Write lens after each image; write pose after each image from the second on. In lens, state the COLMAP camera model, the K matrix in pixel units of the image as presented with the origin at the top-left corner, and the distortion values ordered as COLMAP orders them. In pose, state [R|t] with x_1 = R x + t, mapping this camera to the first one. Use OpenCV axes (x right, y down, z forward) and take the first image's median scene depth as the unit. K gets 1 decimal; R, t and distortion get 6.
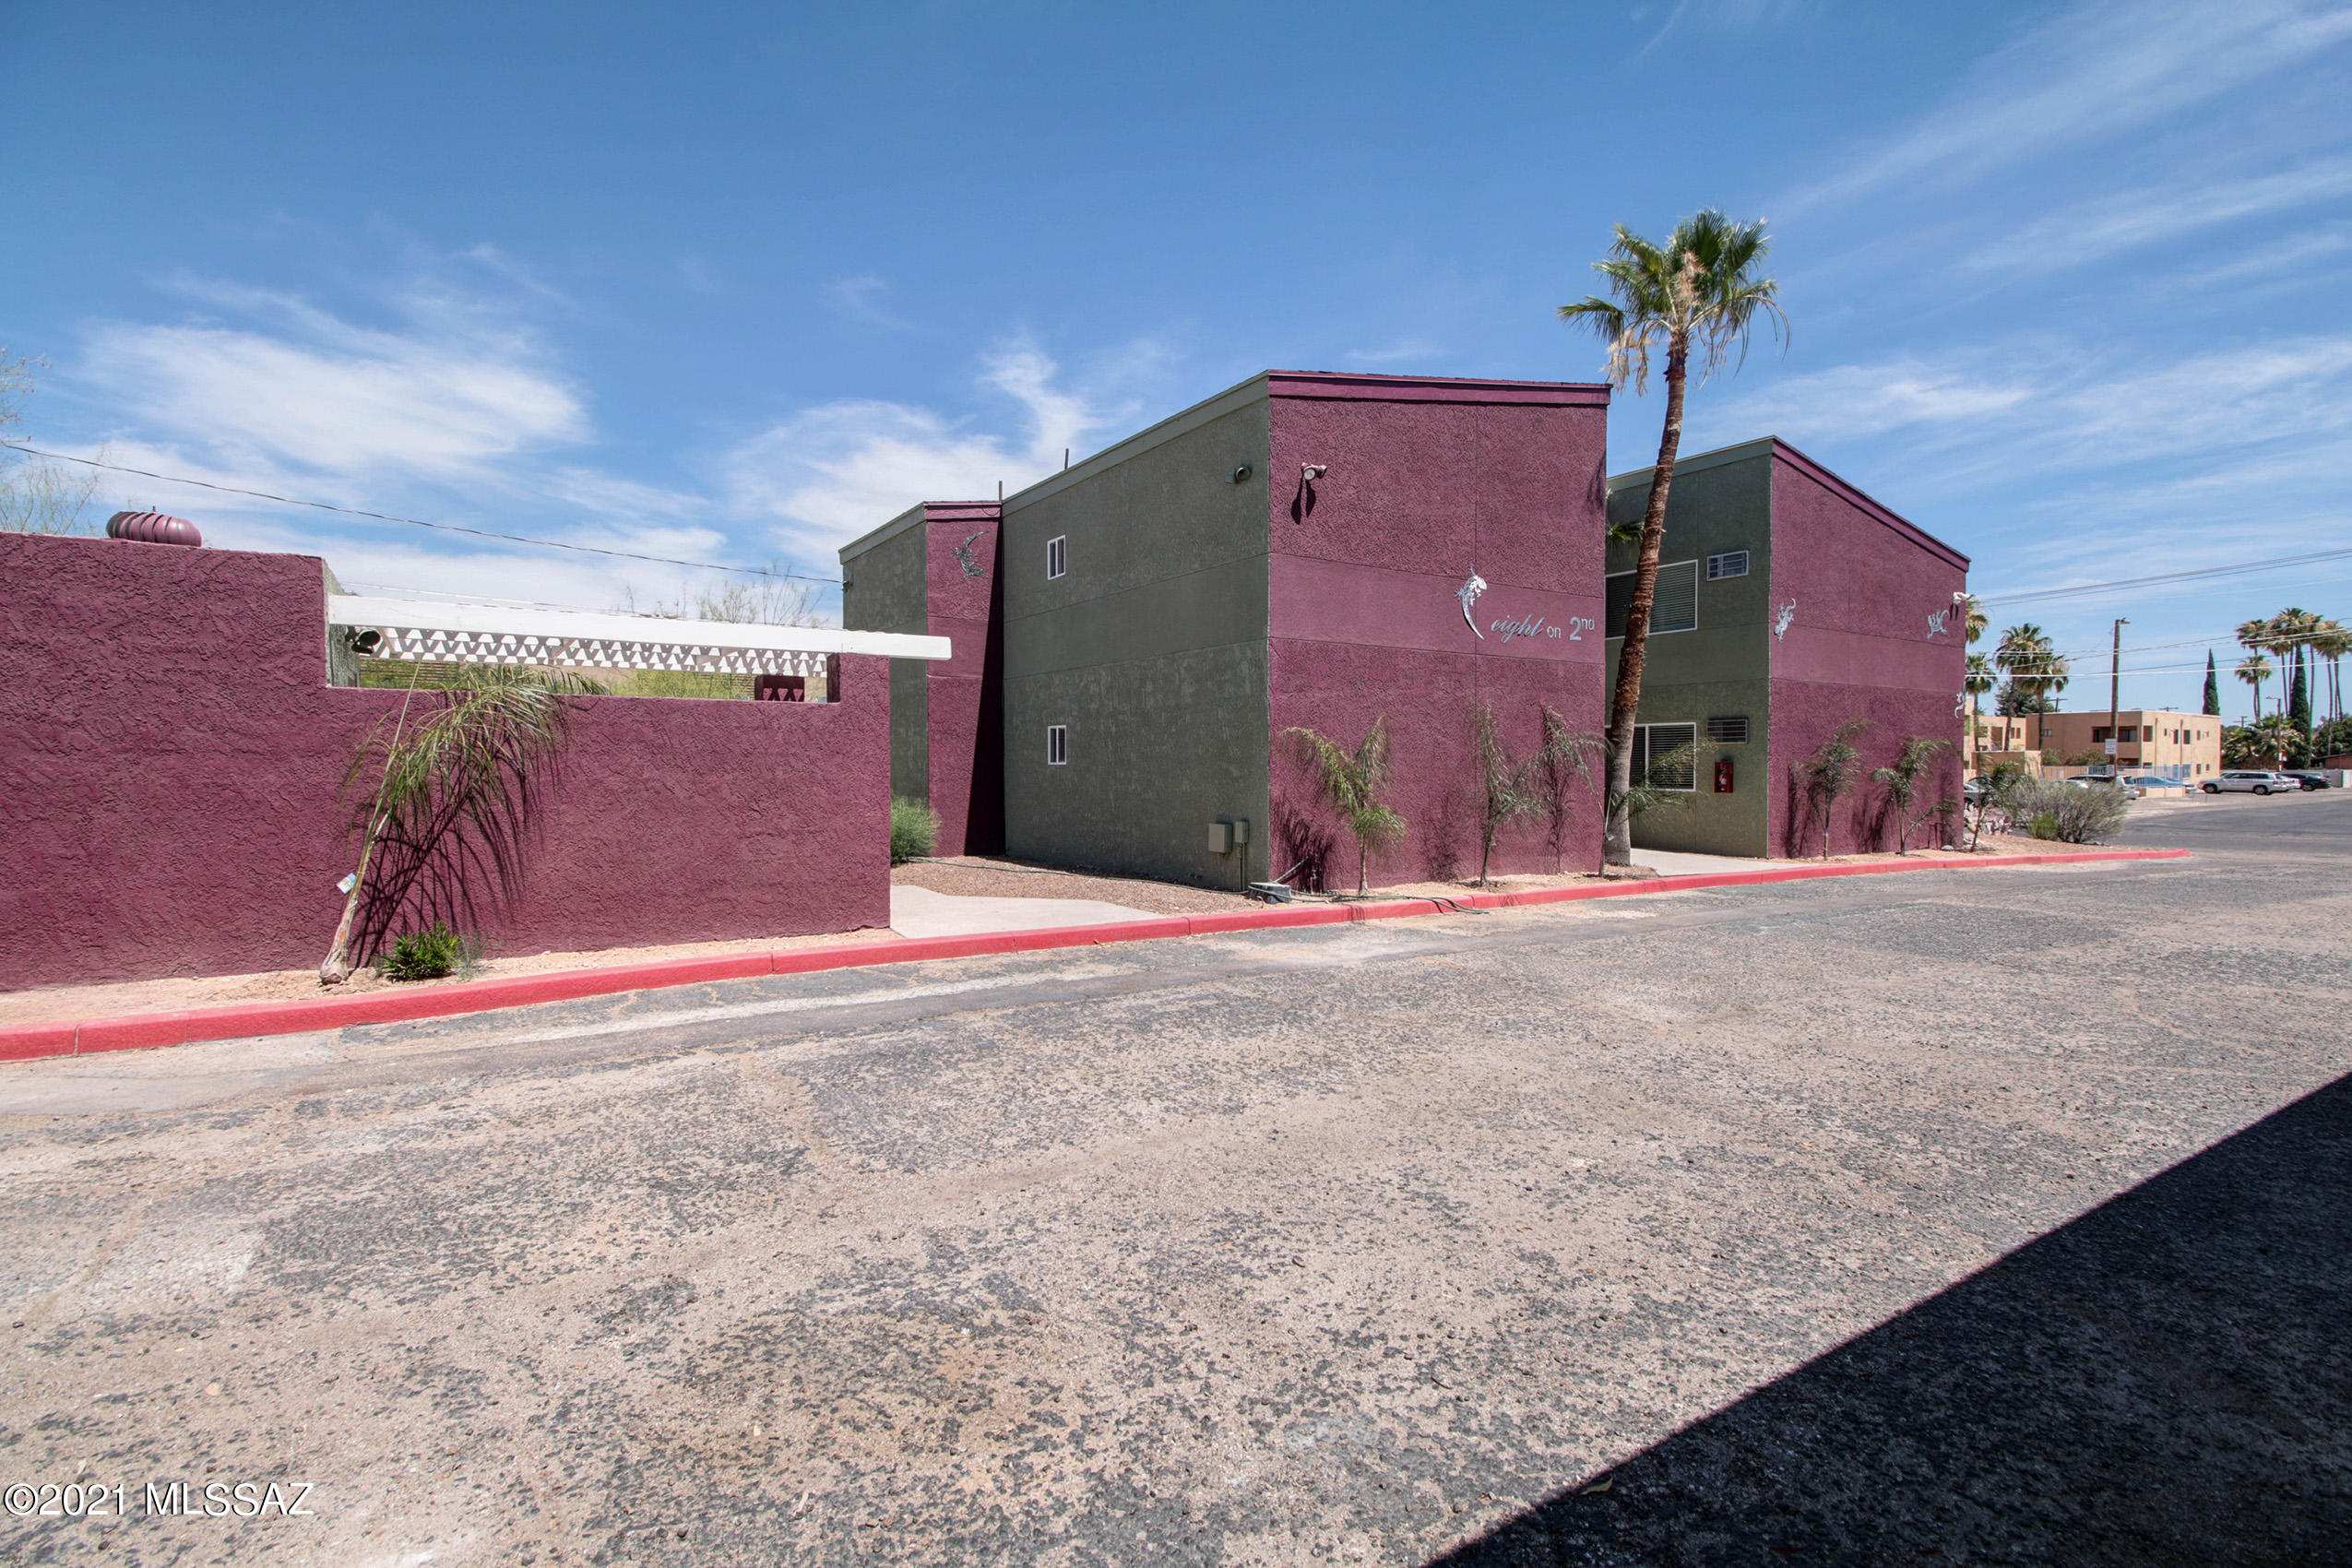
lens RADIAL K [[1060.3, 0, 1176.0], [0, 1060.3, 784.0], [0, 0, 1]] dist [0.000780, 0.000027]
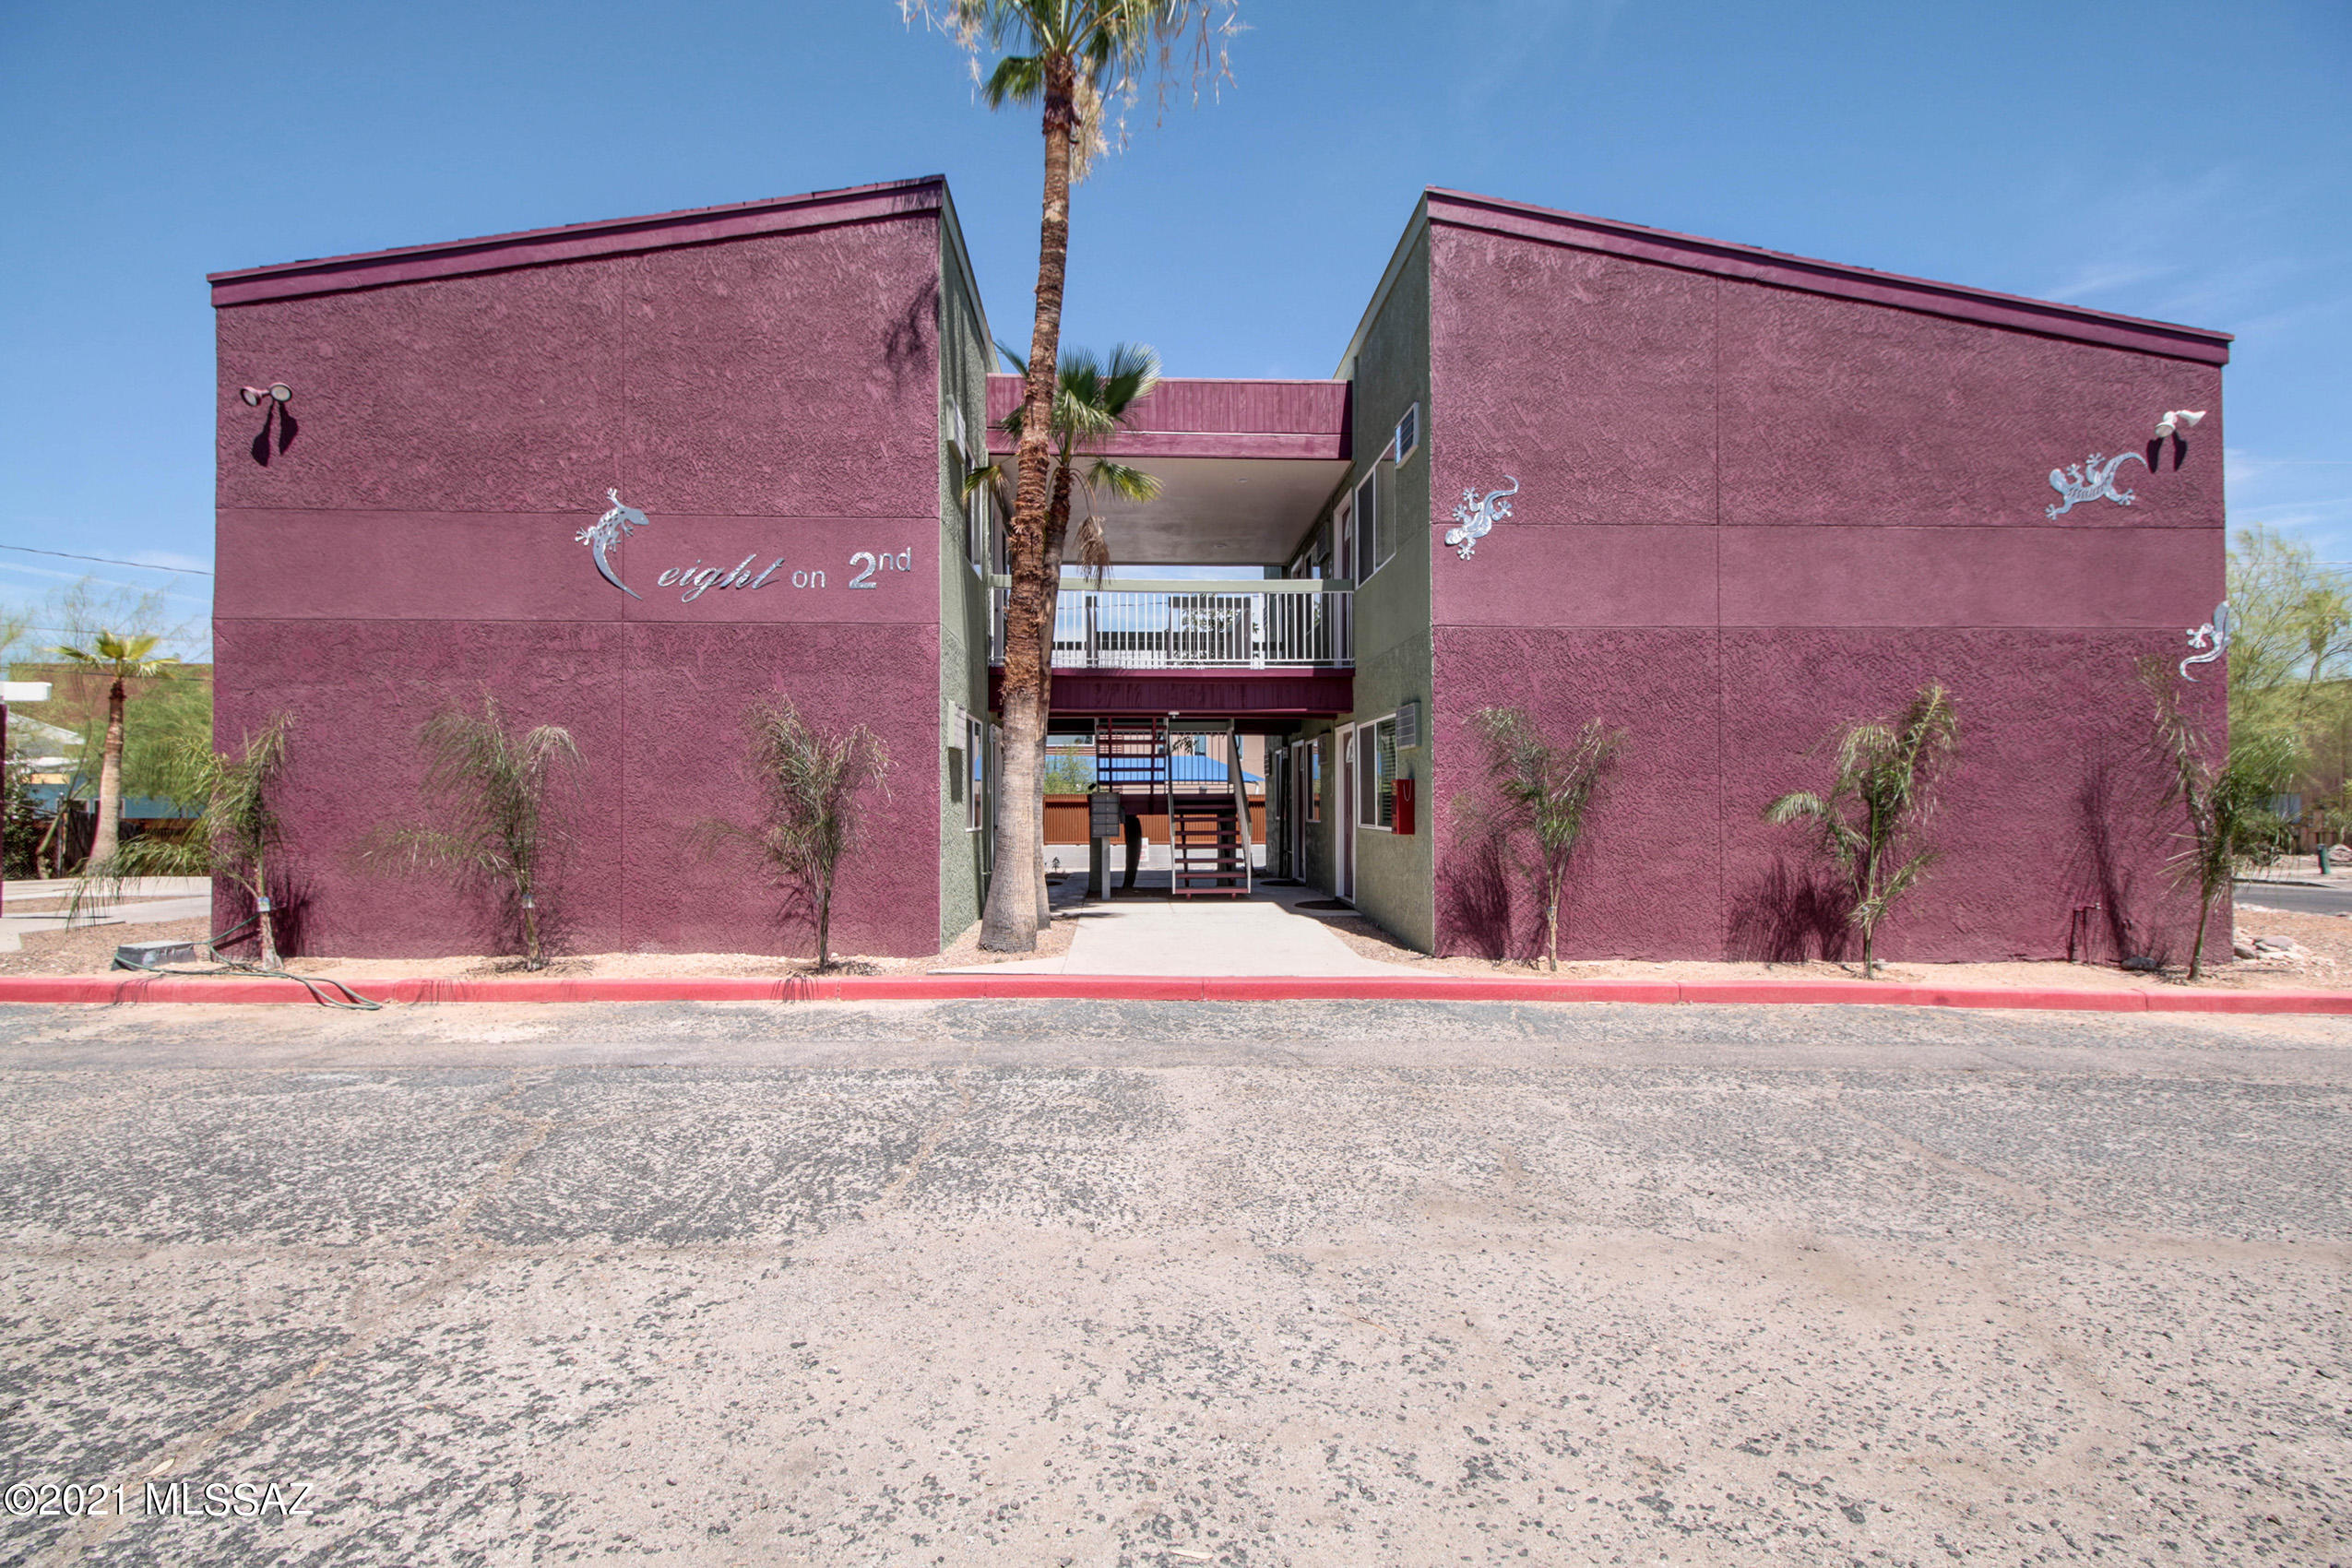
lens RADIAL K [[1098.1, 0, 1171.8], [0, 1098.1, 764.7], [0, 0, 1]] dist [0.001287, -0.000096]
pose [[0.858909, -0.008206, -0.512063, 0.831153], [-0.012275, 0.999255, -0.036603, -0.008410], [0.511982, 0.037724, 0.858168, 0.514798]]
